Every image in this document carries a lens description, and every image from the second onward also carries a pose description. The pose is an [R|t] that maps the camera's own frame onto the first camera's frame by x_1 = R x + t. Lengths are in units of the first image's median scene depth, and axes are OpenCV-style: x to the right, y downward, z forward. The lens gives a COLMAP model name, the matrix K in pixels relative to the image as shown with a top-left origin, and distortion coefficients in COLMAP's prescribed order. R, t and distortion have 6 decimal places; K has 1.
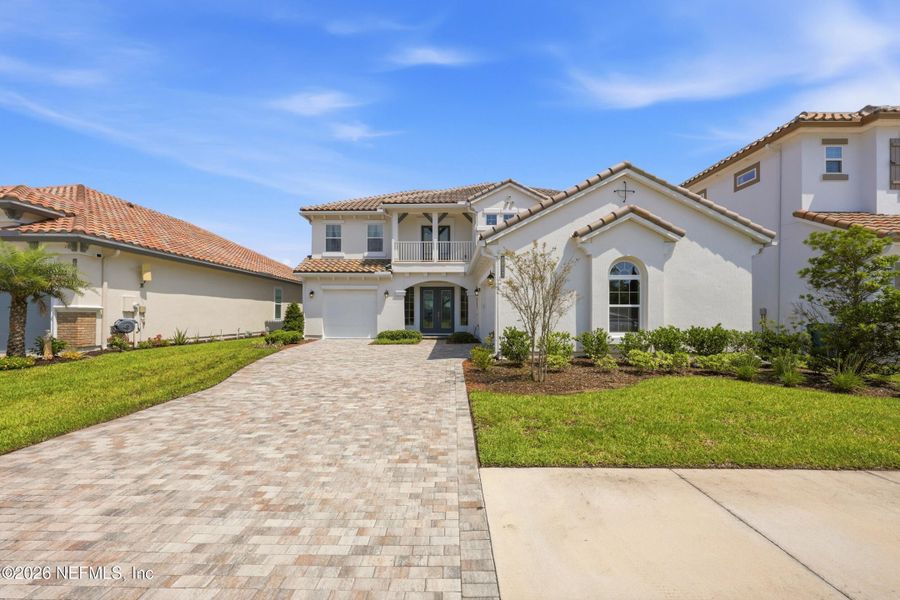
lens RADIAL K [[372.2, 0, 445.8], [0, 372.2, 313.6], [0, 0, 1]] dist [0.001785, 0.000289]
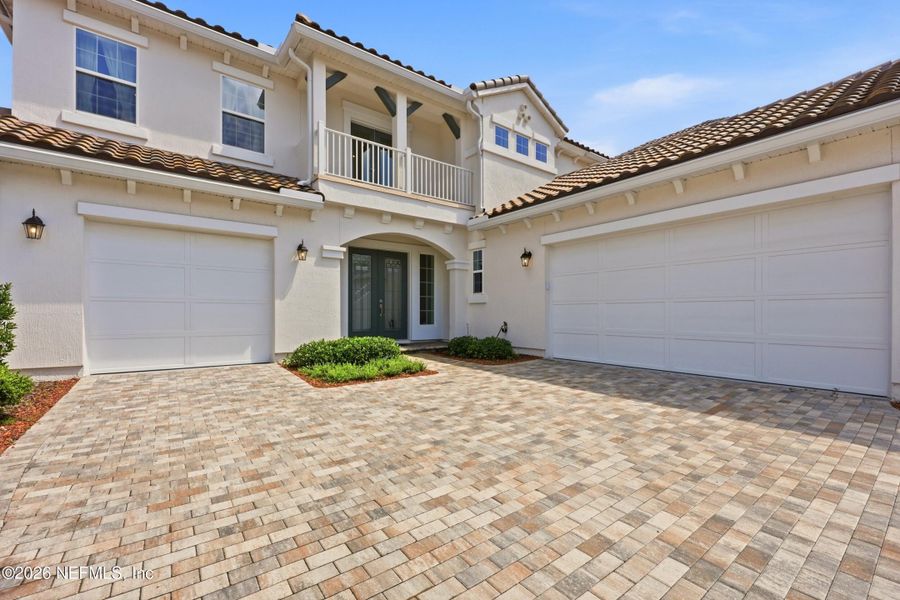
lens RADIAL K [[372.2, 0, 445.8], [0, 372.2, 313.6], [0, 0, 1]] dist [0.001785, 0.000289]
pose [[0.798528, -0.002394, 0.601953, -0.491614], [-0.001757, 0.999979, 0.006309, 0.024257], [-0.601955, -0.006096, 0.798507, 1.017088]]
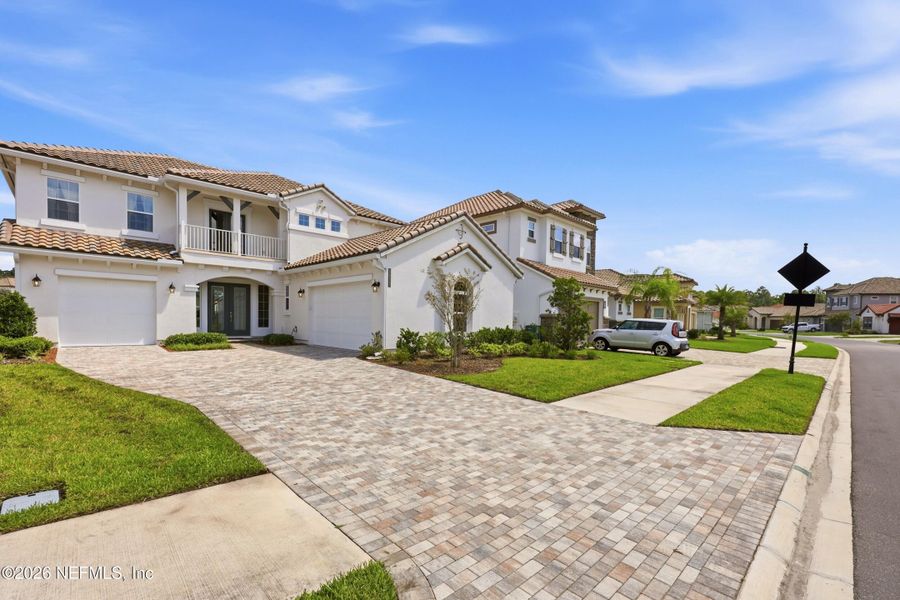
lens RADIAL K [[384.8, 0, 442.2], [0, 384.8, 331.2], [0, 0, 1]] dist [-0.001366, -0.000168]
pose [[0.715346, -0.012030, 0.698667, -0.567470], [-0.019930, 0.999094, 0.037609, -0.004636], [-0.698486, -0.040827, 0.714458, -0.000270]]
